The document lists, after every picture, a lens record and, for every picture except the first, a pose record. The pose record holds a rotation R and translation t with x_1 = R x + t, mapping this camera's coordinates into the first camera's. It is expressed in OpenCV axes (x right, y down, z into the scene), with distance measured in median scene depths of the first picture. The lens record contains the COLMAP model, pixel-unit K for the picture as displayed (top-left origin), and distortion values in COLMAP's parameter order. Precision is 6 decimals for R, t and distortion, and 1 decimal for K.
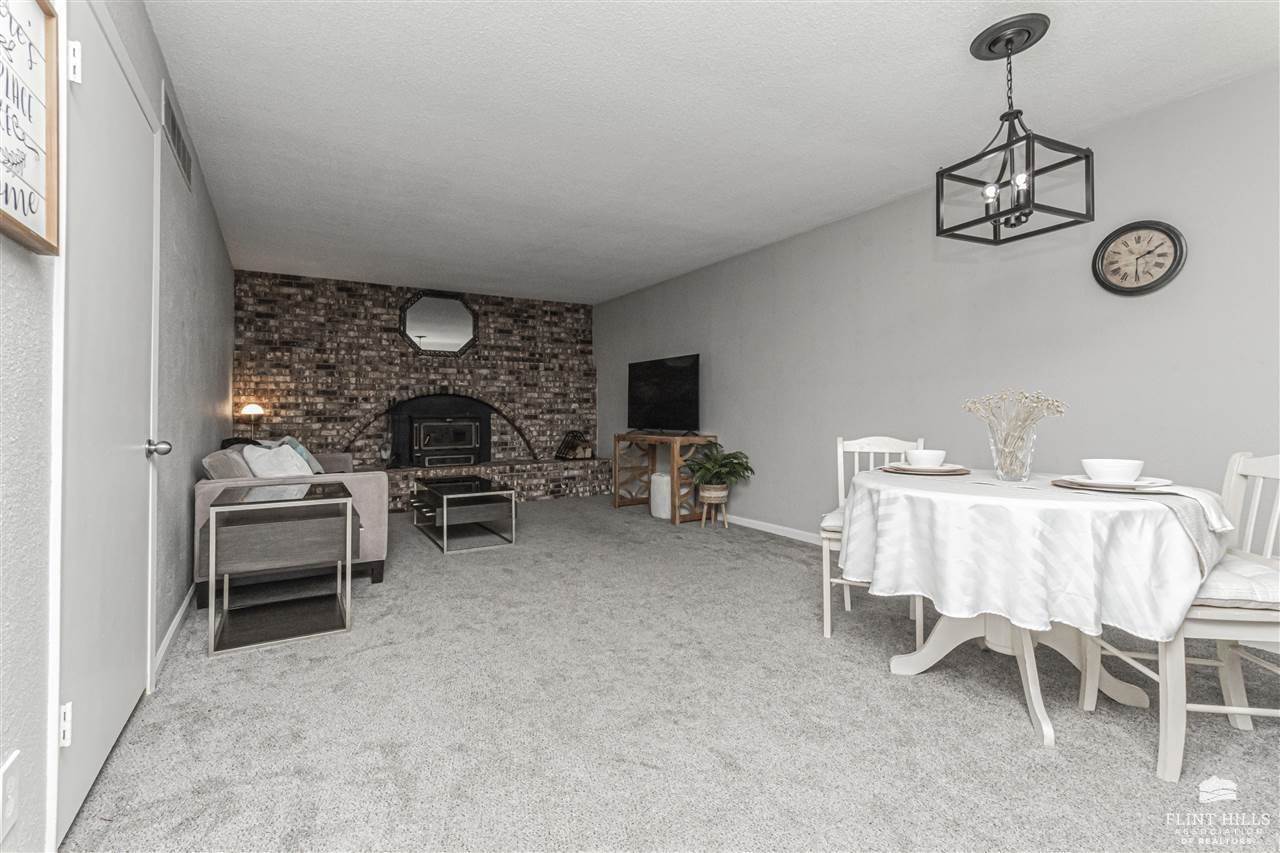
lens RADIAL K [[564.9, 0, 635.6], [0, 564.9, 408.8], [0, 0, 1]] dist [-0.000262, 0.000053]
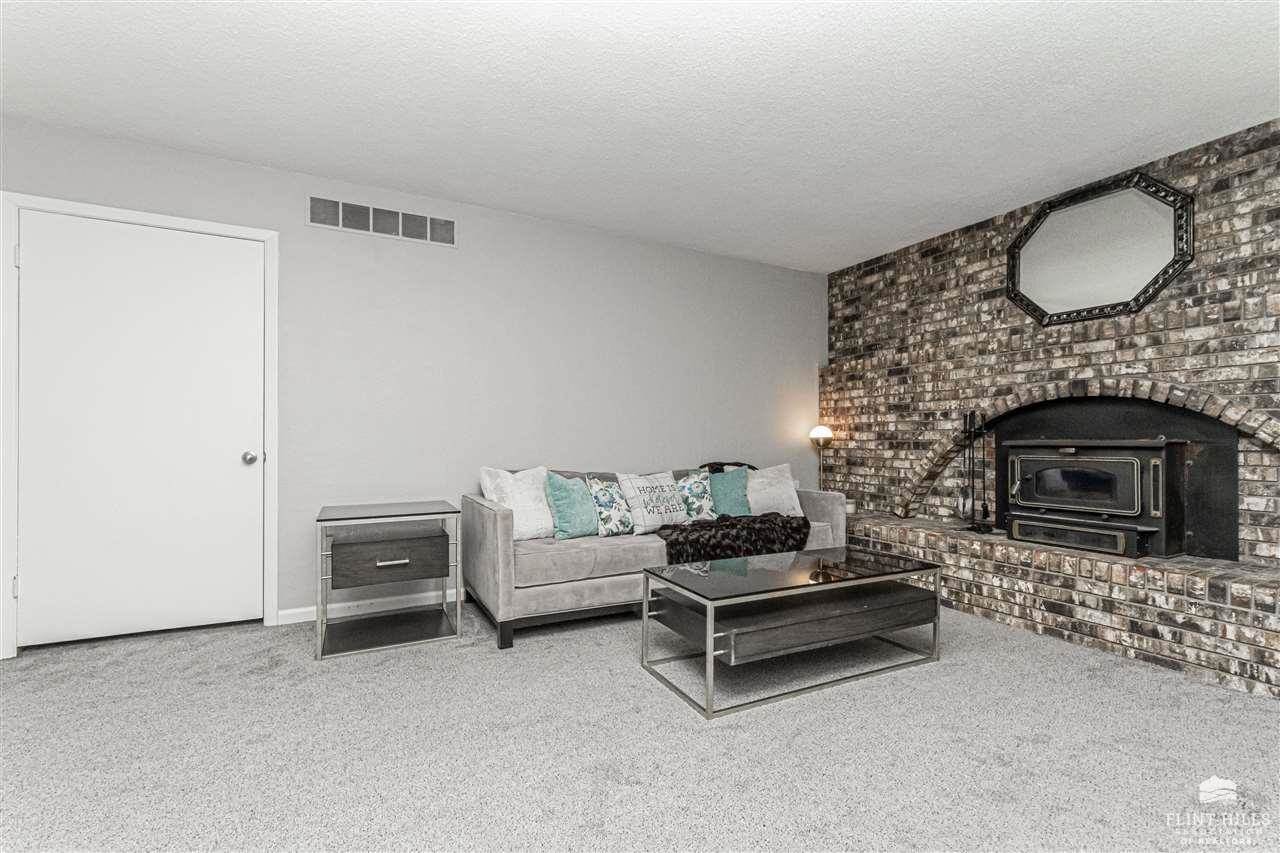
lens RADIAL K [[573.7, 0, 635.7], [0, 573.7, 435.5], [0, 0, 1]] dist [0.002914, 0.000645]
pose [[-0.085616, 0.000233, -0.996328, 0.194151], [0.009063, 0.999959, -0.000545, 0.003857], [0.996287, -0.009076, -0.085615, 0.699586]]
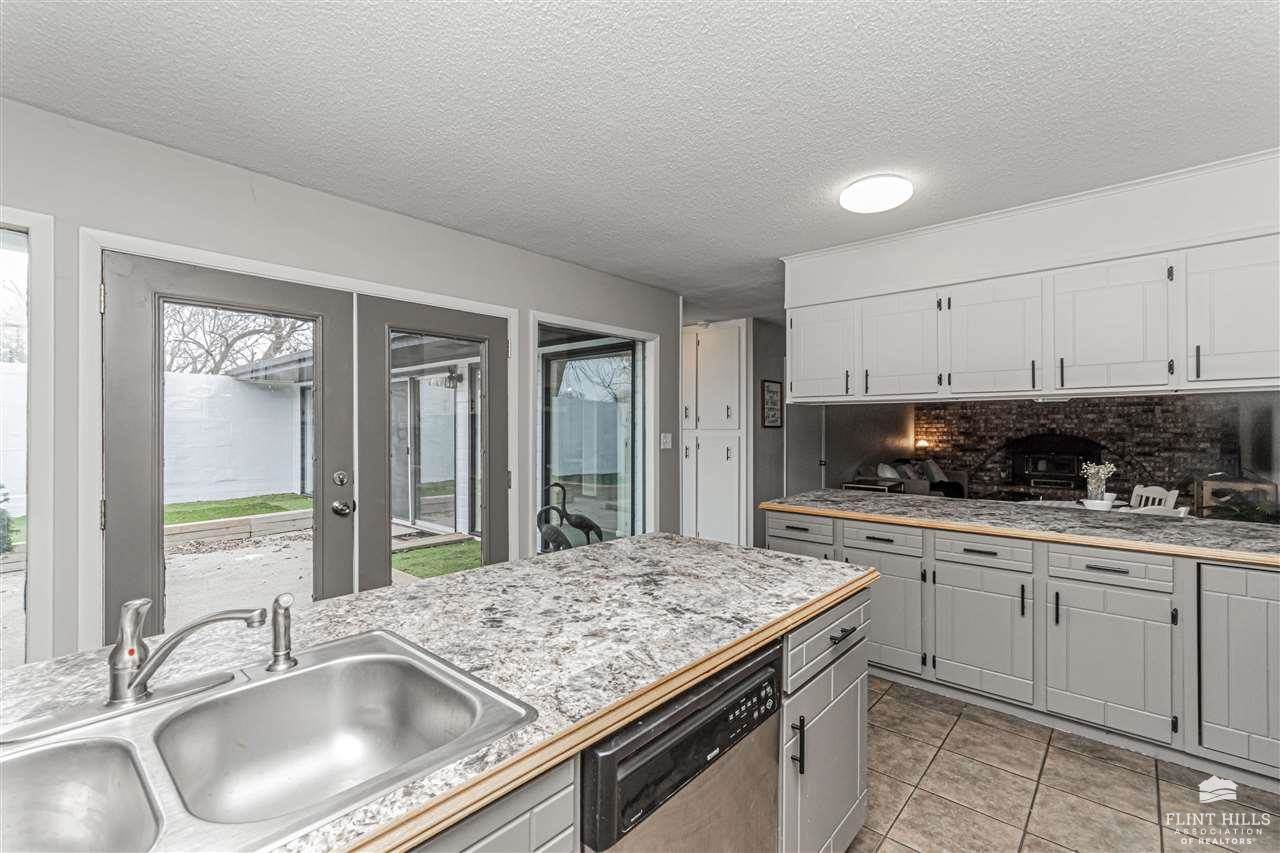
lens RADIAL K [[568.7, 0, 638.0], [0, 568.7, 417.9], [0, 0, 1]] dist [-0.001108, 0.000043]
pose [[0.301958, -0.002392, -0.953318, 0.694146], [0.007938, 0.999968, 0.000005, -0.077028], [0.953288, -0.007568, 0.301967, -0.373112]]
